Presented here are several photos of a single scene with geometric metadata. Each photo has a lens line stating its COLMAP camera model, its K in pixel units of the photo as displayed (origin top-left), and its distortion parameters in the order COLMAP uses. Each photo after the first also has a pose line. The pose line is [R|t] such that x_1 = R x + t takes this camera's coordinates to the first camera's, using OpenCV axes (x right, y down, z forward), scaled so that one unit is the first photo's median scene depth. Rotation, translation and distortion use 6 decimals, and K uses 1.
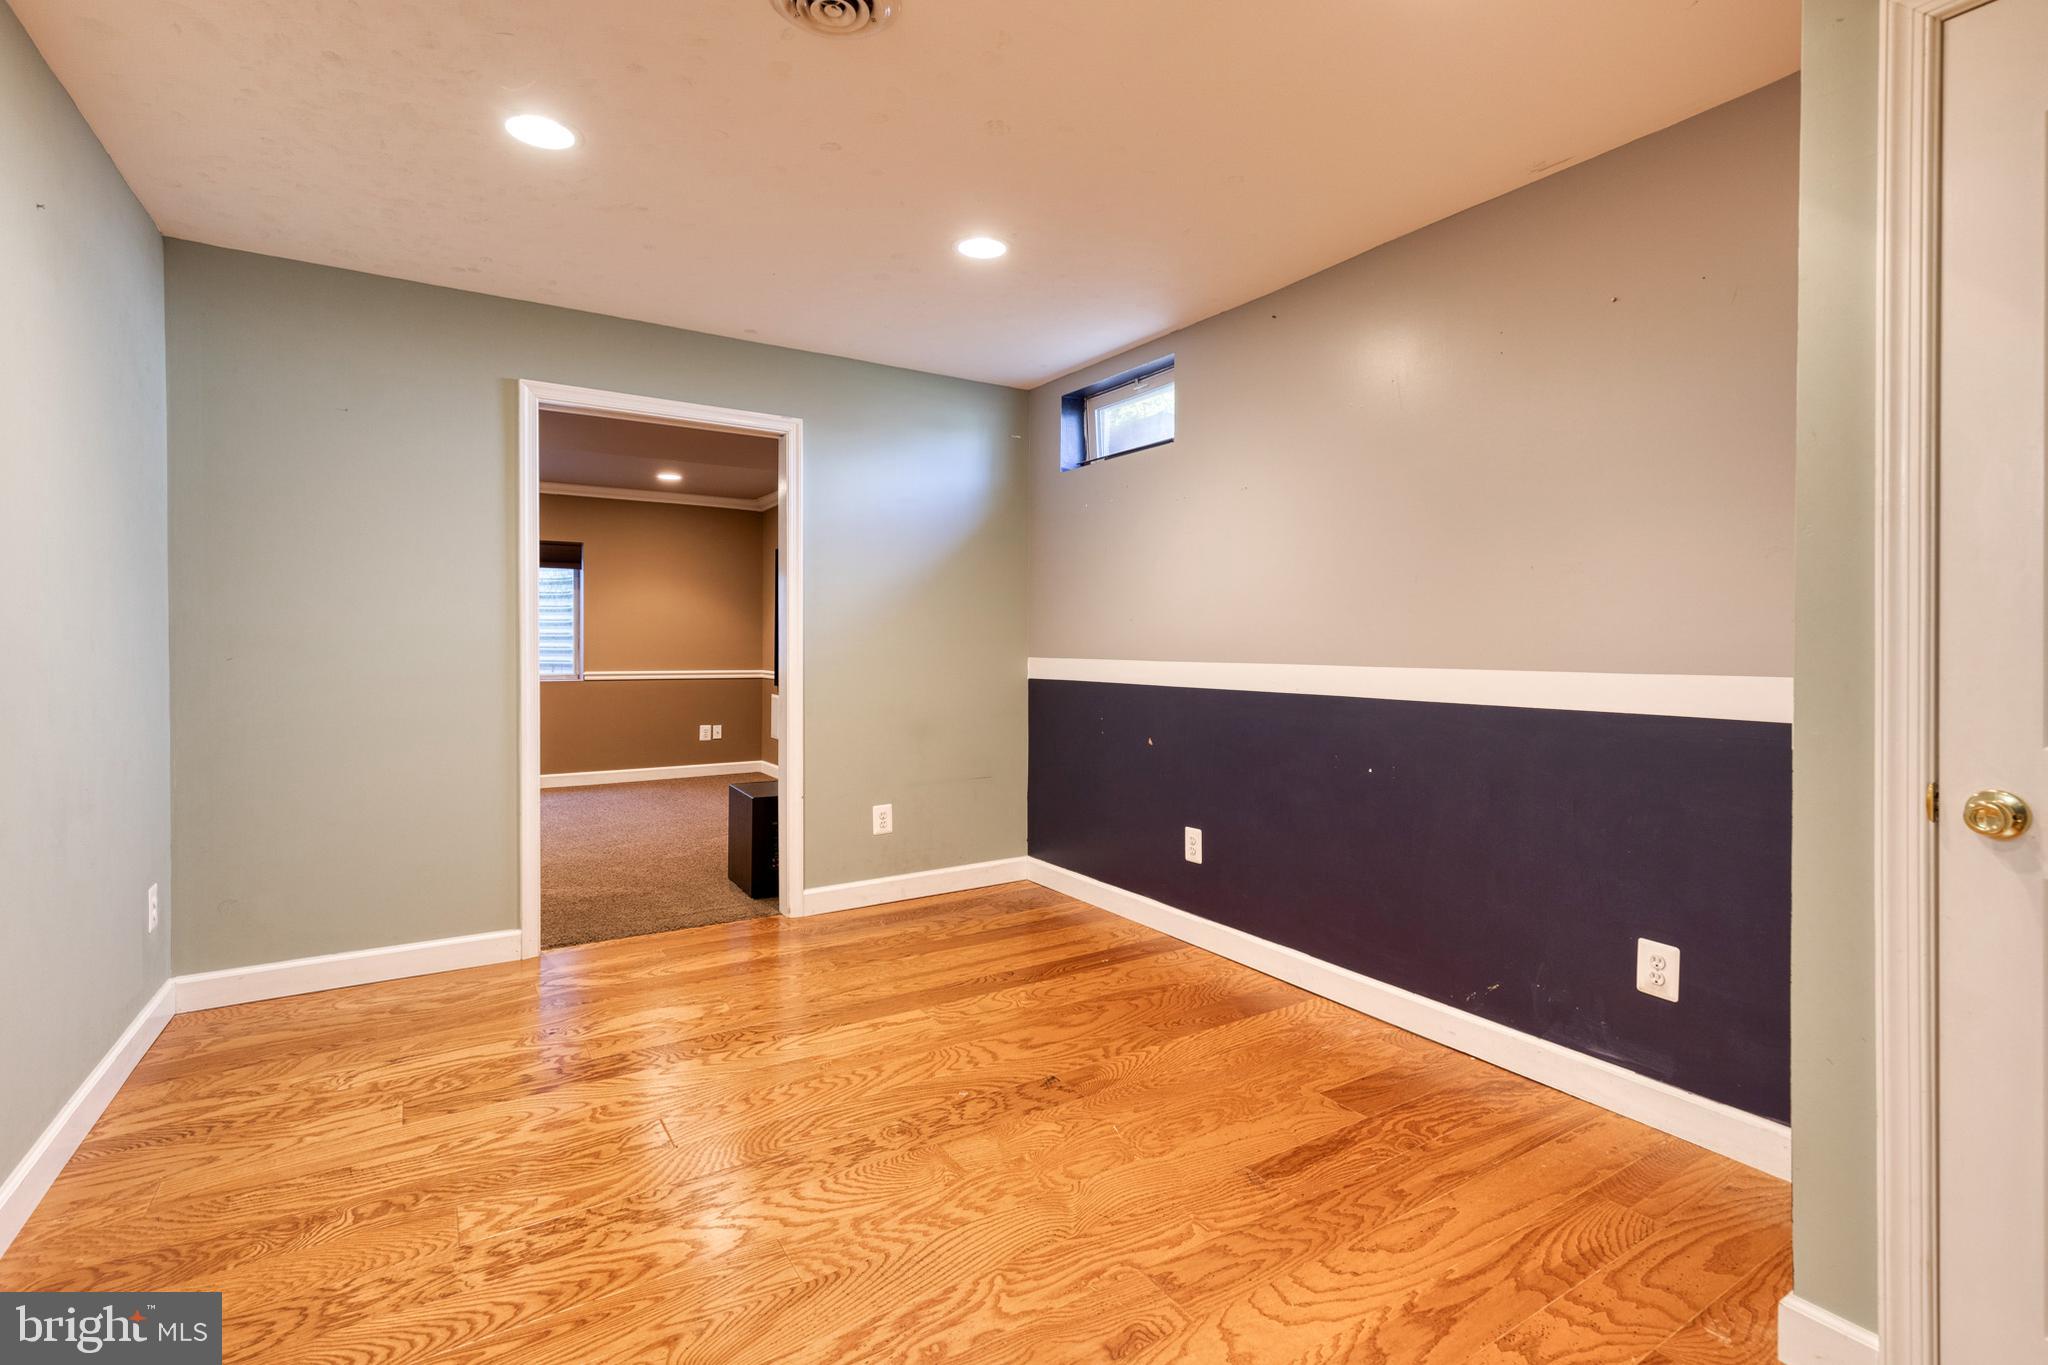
lens RADIAL K [[911.7, 0, 1027.4], [0, 911.7, 664.9], [0, 0, 1]] dist [0.010971, -0.001403]
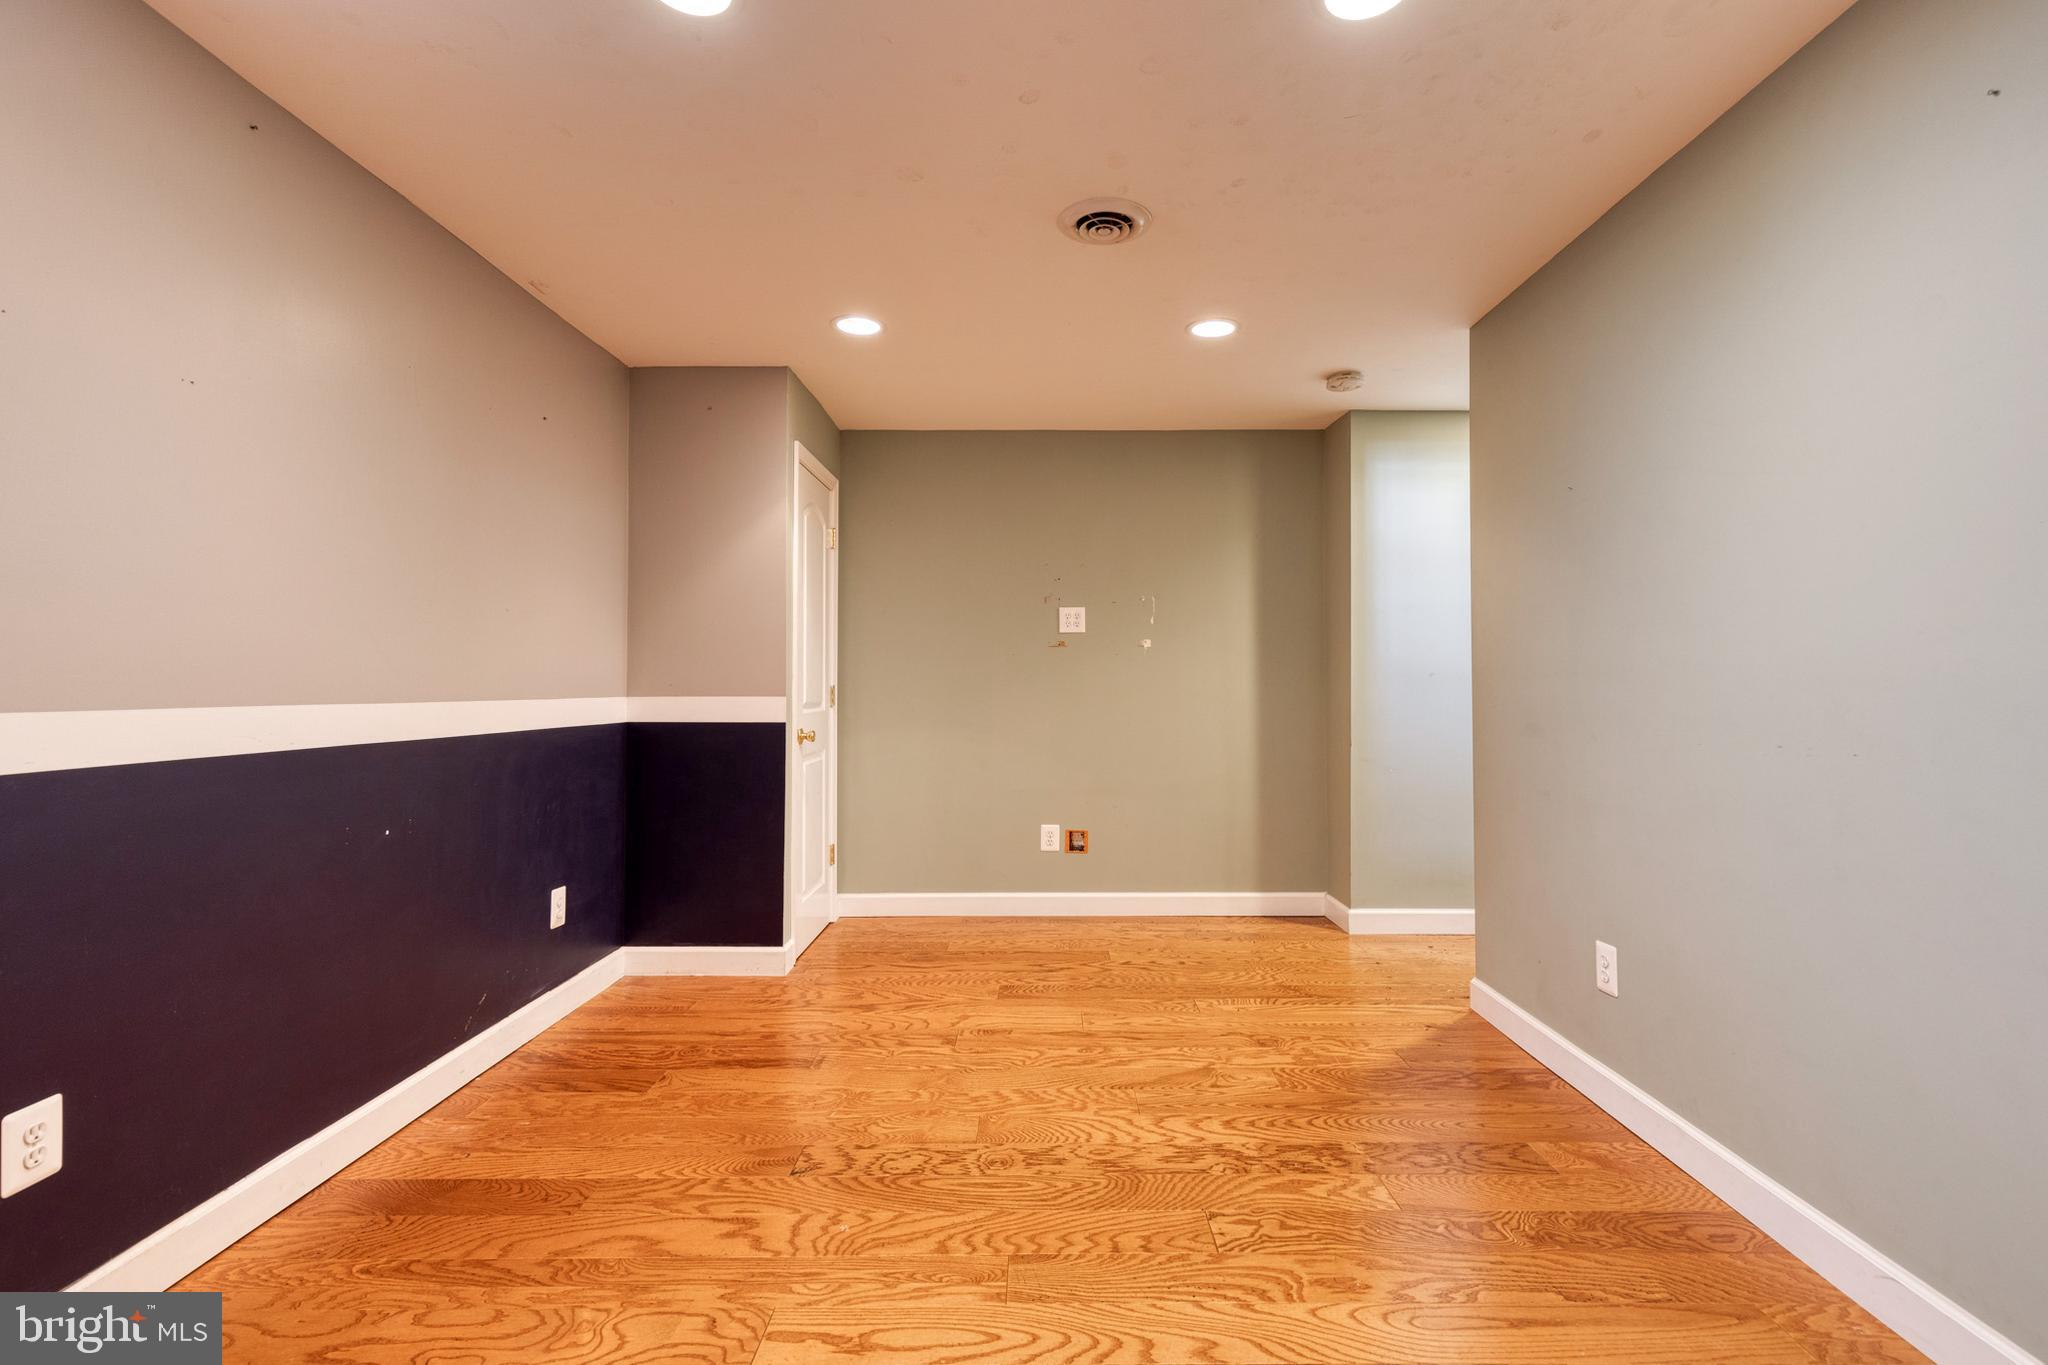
lens RADIAL K [[911.7, 0, 1029.2], [0, 911.7, 678.7], [0, 0, 1]] dist [0.010971, -0.001403]
pose [[-0.826770, 0.003345, 0.562530, -0.792792], [0.012440, 0.999846, 0.012339, -0.036505], [-0.562402, 0.017200, -0.826685, 1.931905]]
